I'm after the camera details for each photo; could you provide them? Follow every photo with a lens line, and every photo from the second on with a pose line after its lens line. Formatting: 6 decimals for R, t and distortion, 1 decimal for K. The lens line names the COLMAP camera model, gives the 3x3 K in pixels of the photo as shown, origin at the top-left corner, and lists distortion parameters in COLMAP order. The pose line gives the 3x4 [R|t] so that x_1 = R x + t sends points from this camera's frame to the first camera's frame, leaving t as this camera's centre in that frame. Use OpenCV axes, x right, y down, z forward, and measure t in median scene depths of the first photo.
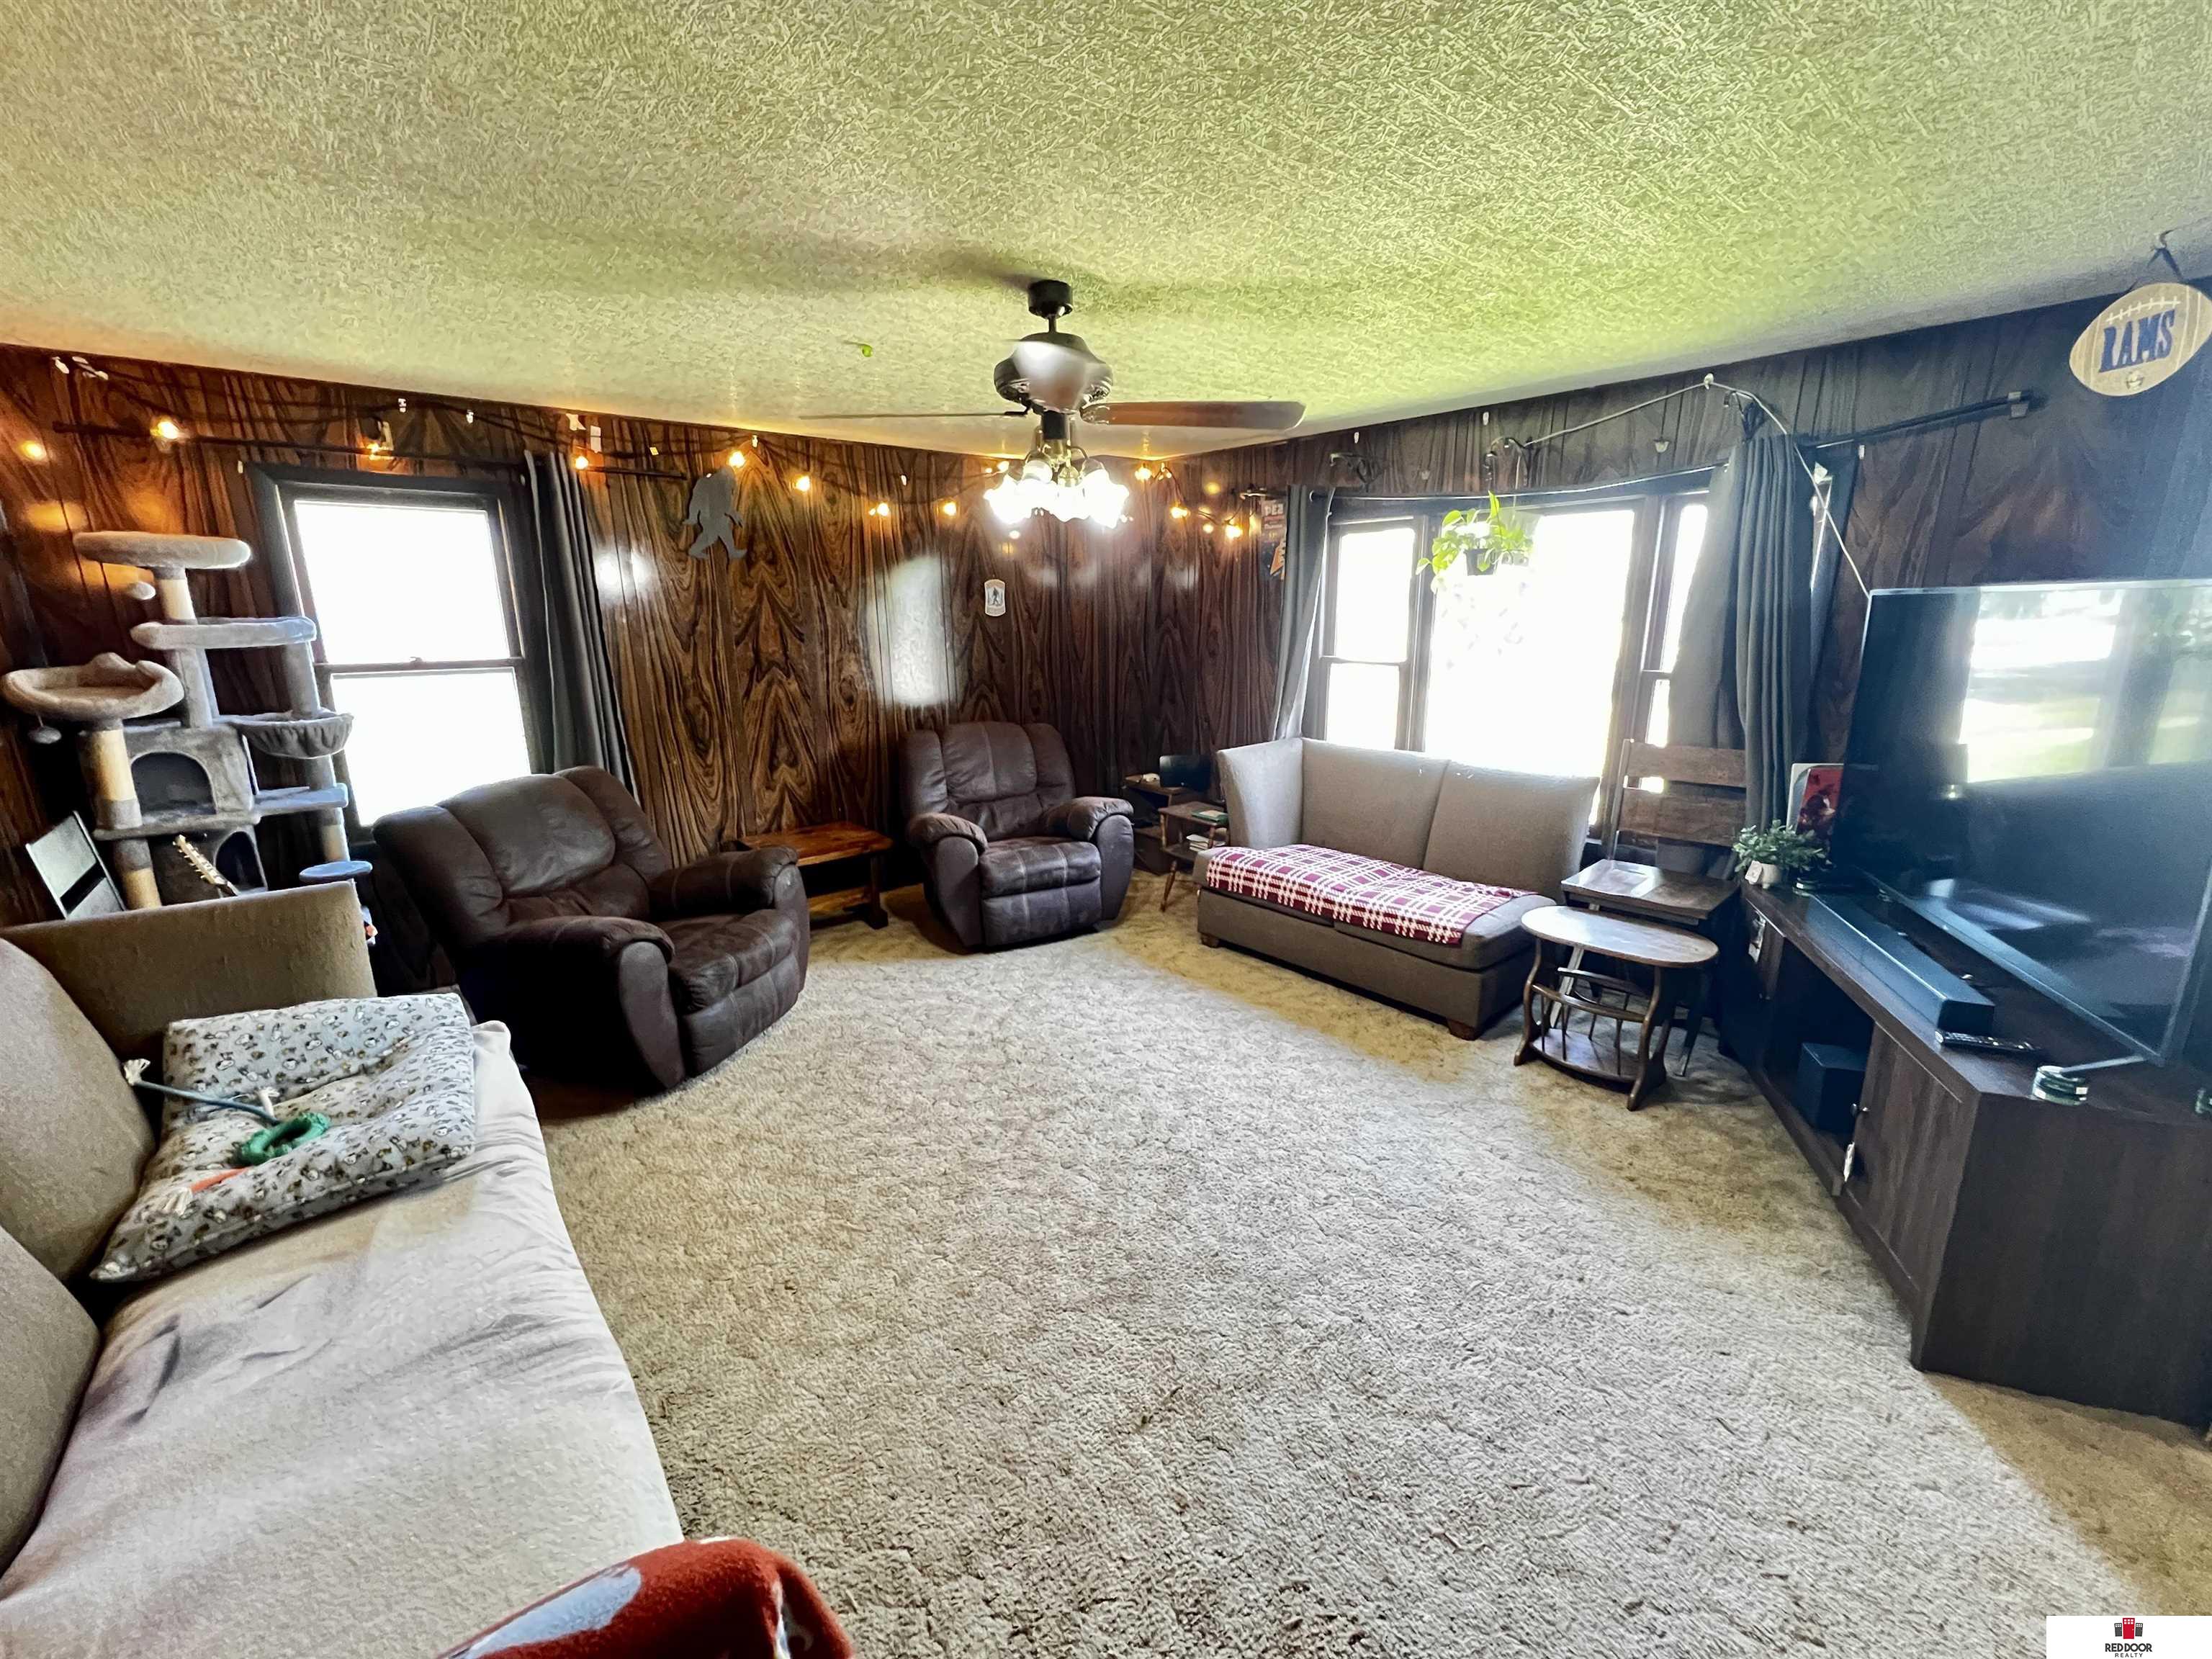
lens RADIAL K [[885.9, 0, 1100.6], [0, 885.9, 824.3], [0, 0, 1]] dist [-0.005242, 0.001147]
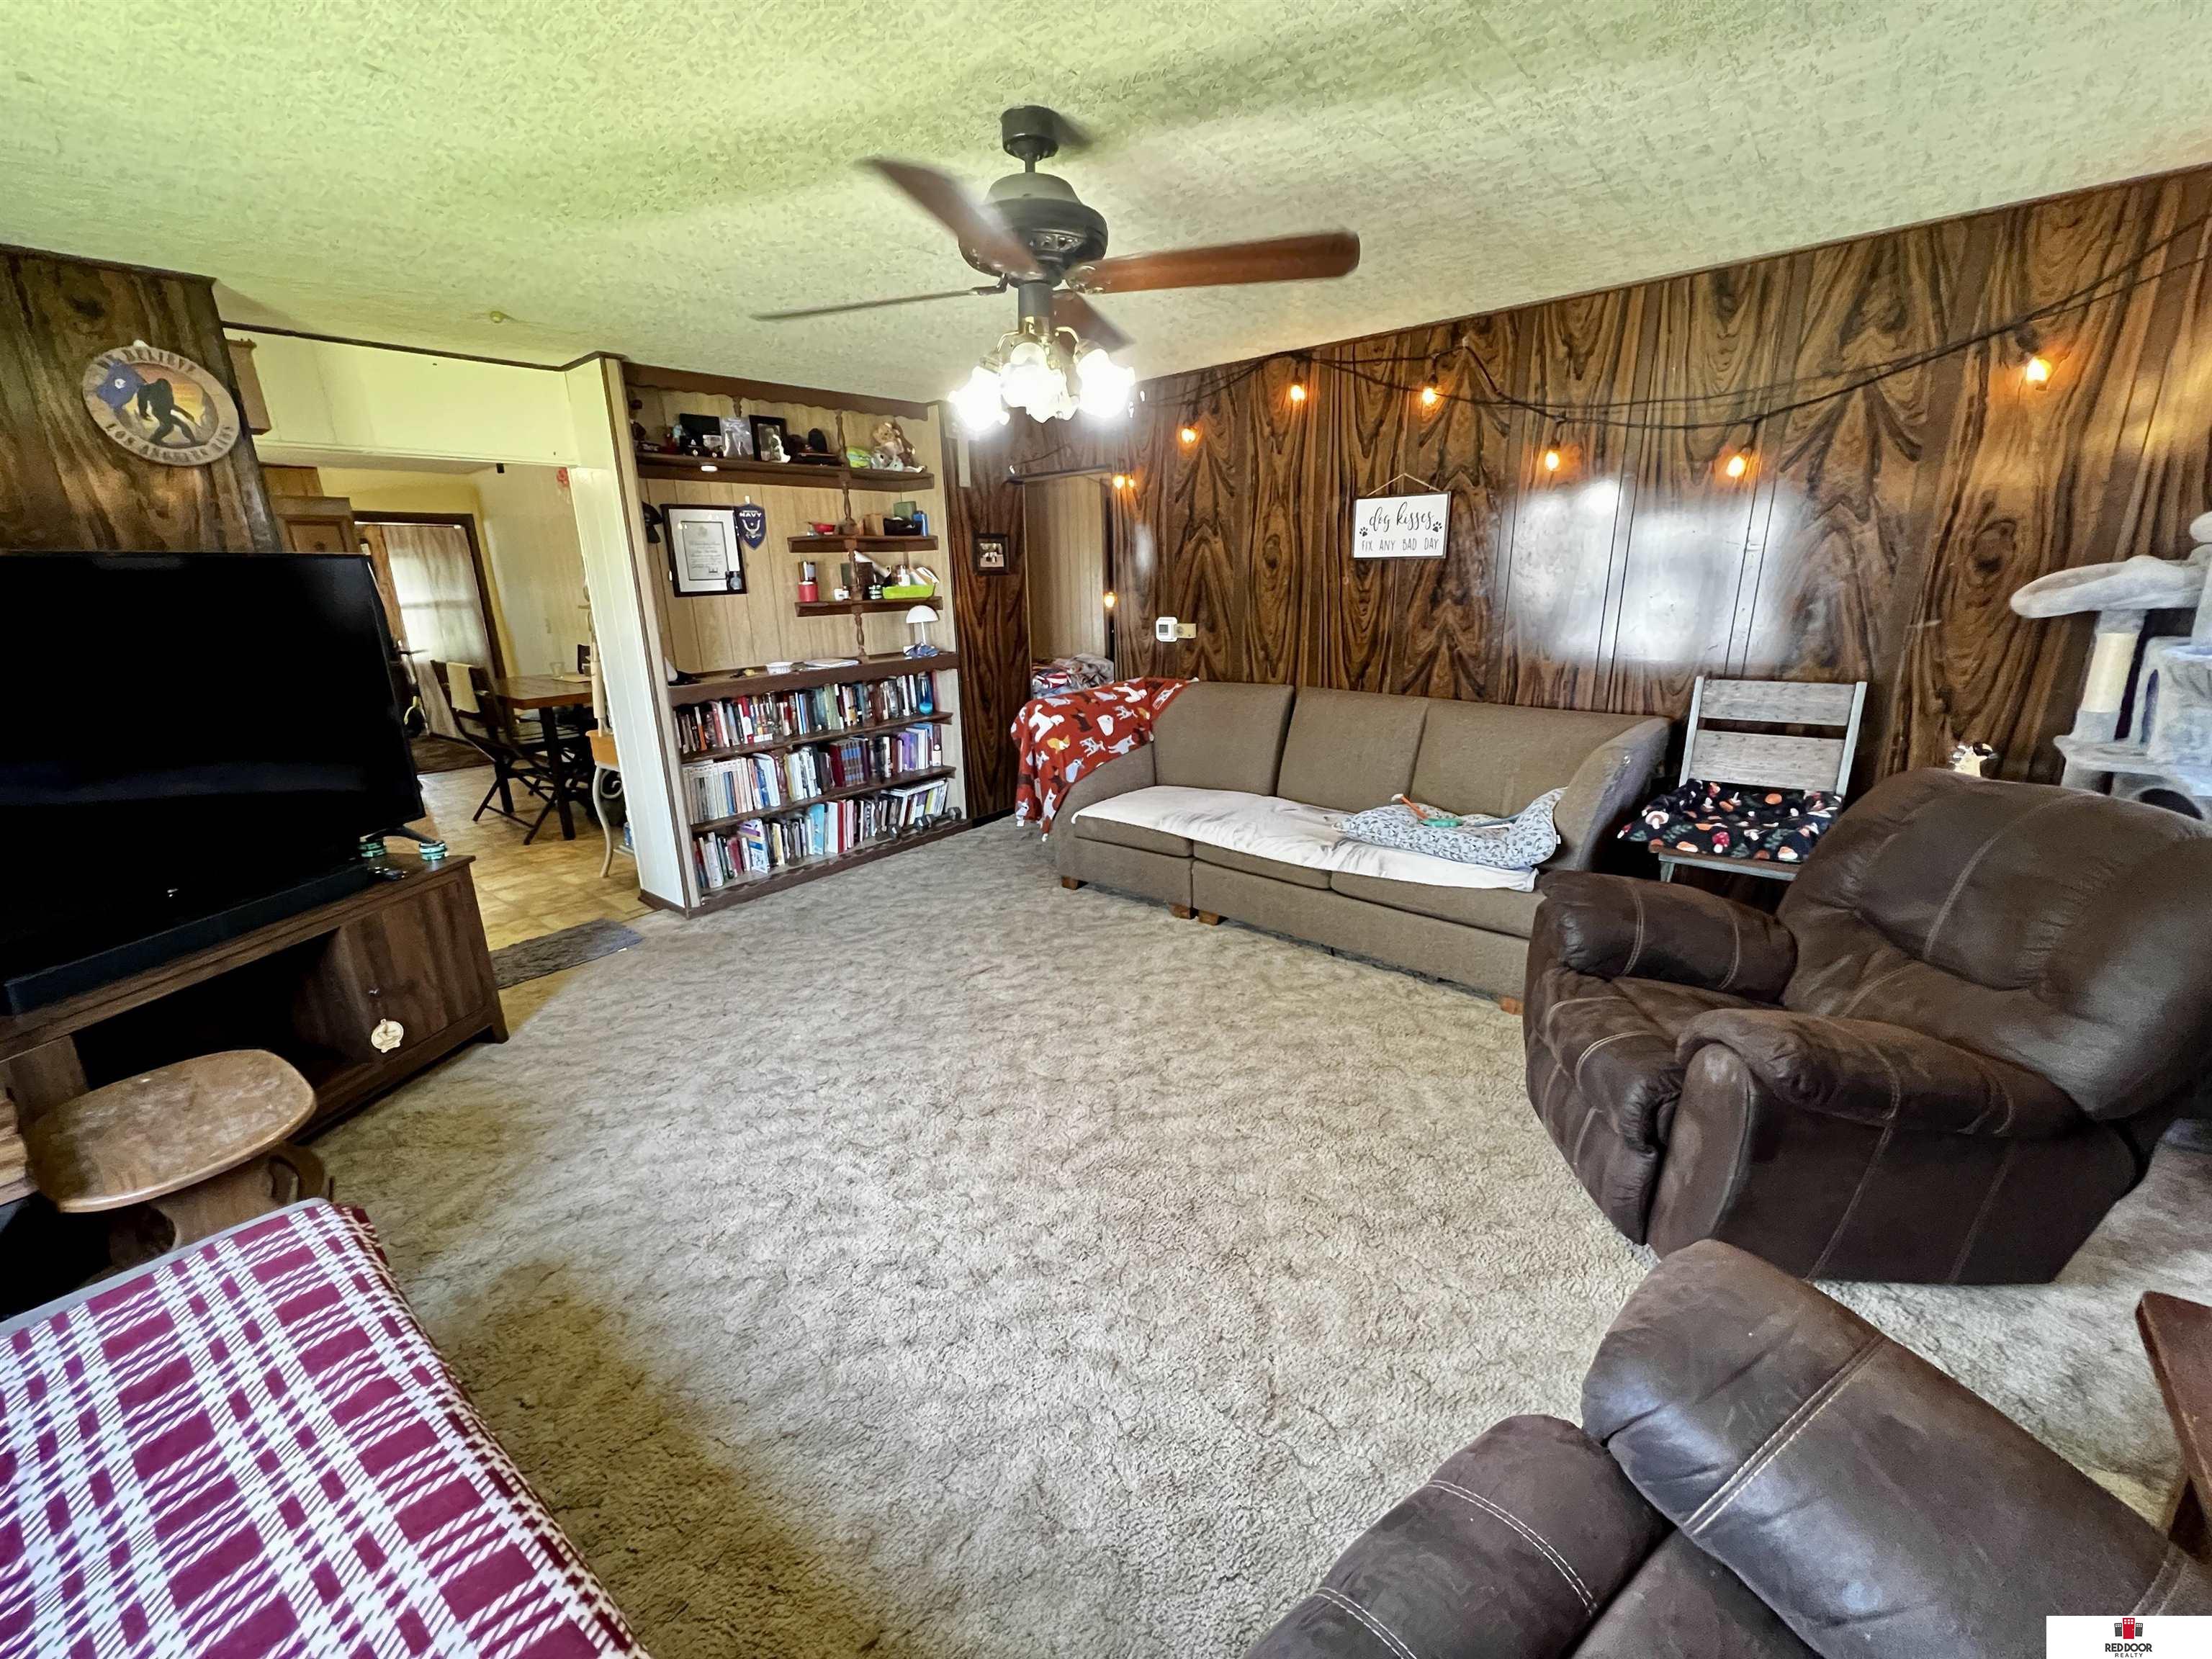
lens RADIAL K [[885.9, 0, 1107.5], [0, 885.9, 827.0], [0, 0, 1]] dist [-0.005242, 0.001147]
pose [[-0.981415, 0.090104, -0.169427, 0.041446], [-0.006206, 0.867544, 0.497322, -0.293855], [0.191796, 0.489131, -0.850861, 1.297106]]
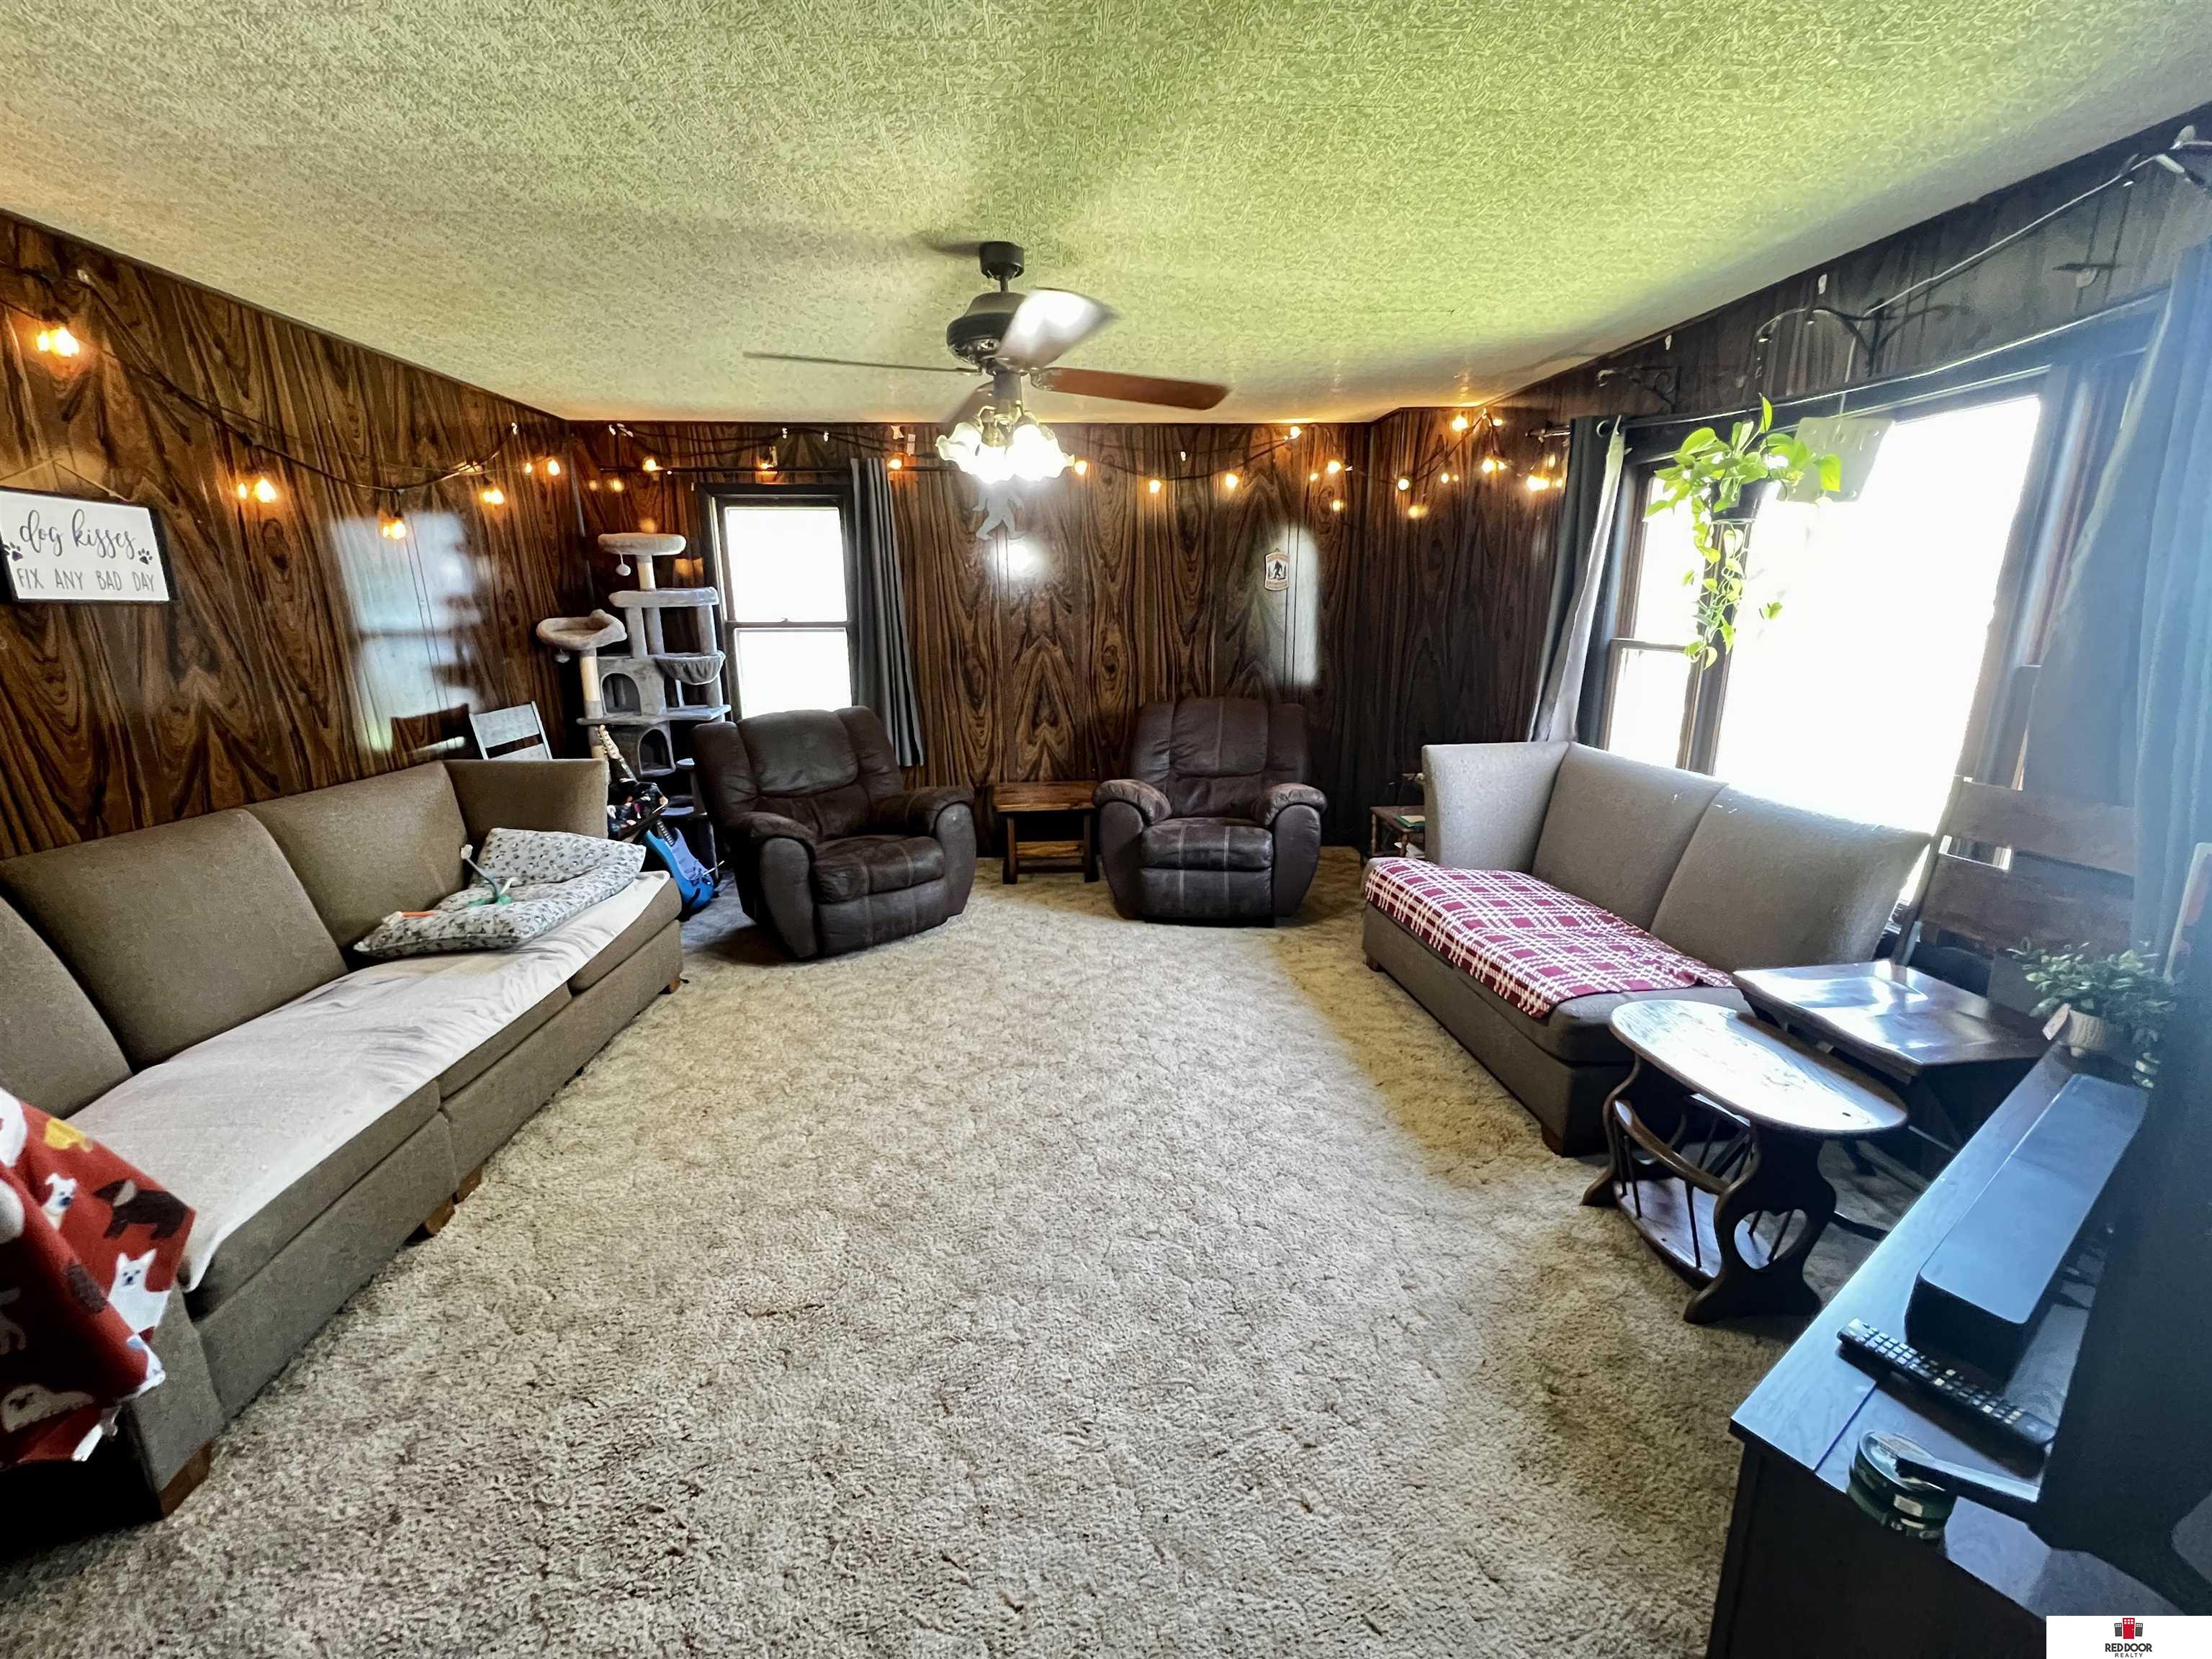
lens RADIAL K [[885.9, 0, 1100.5], [0, 885.9, 823.9], [0, 0, 1]] dist [-0.005242, 0.001147]
pose [[0.814553, 0.142712, -0.562261, 0.456330], [-0.136222, 0.989220, 0.053735, -0.015011], [0.563868, 0.032822, 0.825212, 0.160718]]
